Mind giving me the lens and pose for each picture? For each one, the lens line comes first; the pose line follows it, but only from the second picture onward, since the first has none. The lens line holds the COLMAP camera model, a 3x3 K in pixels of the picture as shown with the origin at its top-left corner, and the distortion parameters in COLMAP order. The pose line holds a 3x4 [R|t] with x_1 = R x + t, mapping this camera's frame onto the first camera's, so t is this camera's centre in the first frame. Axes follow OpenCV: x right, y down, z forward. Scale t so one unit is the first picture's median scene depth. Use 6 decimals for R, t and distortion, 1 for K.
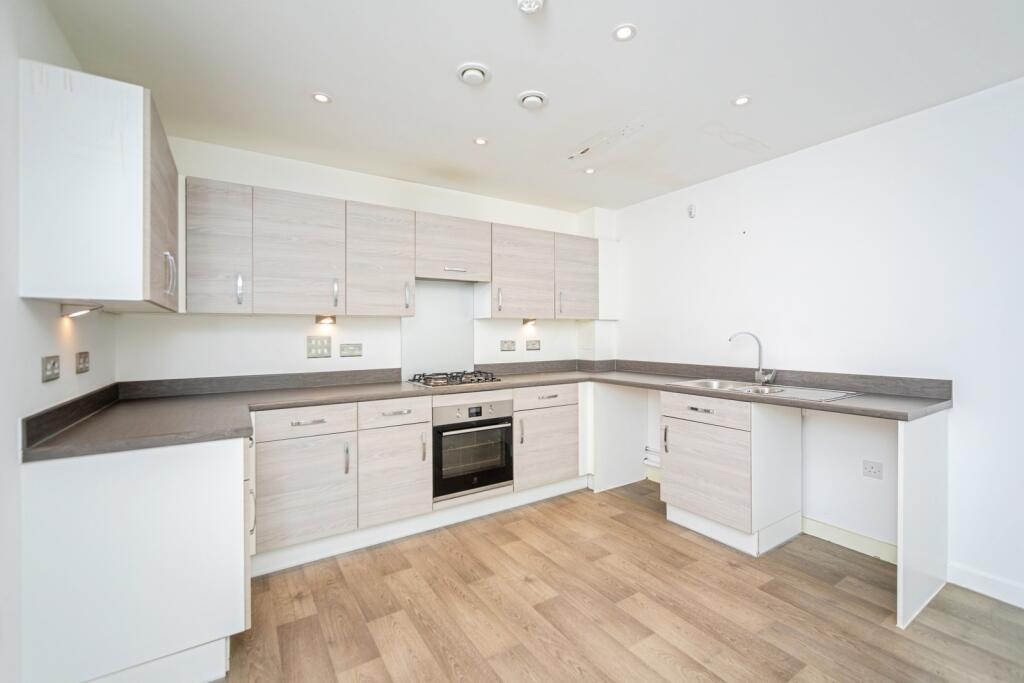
lens RADIAL K [[436.1, 0, 514.1], [0, 436.1, 332.3], [0, 0, 1]] dist [-0.001286, -0.000004]
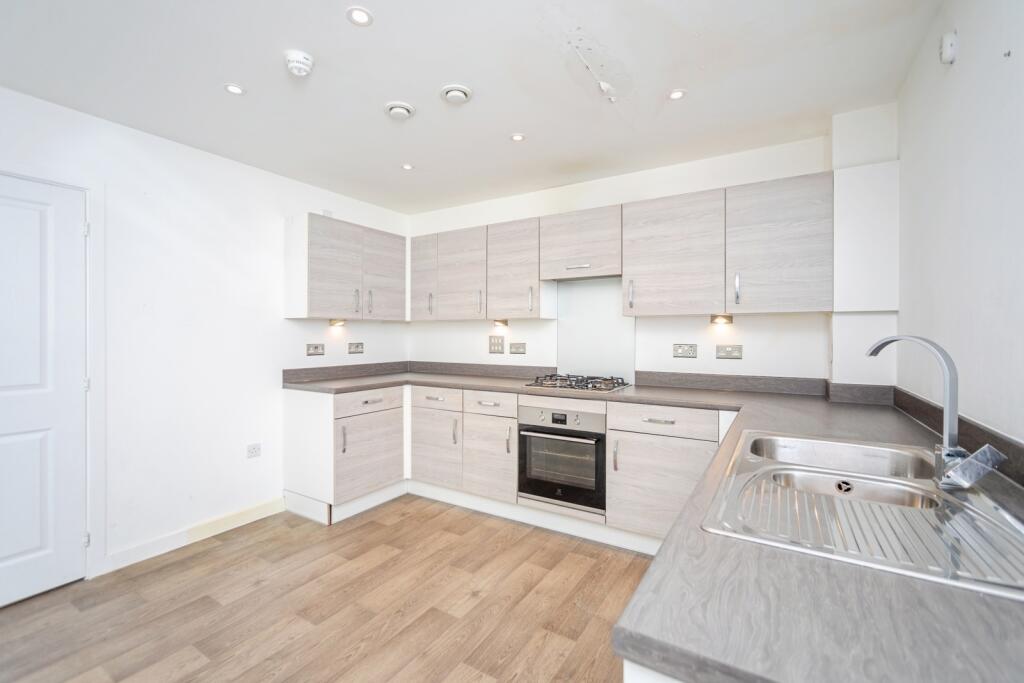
lens RADIAL K [[436.1, 0, 514.1], [0, 436.1, 332.3], [0, 0, 1]] dist [-0.001286, -0.000004]
pose [[0.432826, 0.002541, -0.901474, 0.720751], [-0.001080, 0.999997, 0.002300, -0.004743], [0.901477, -0.000022, 0.432828, 0.515456]]
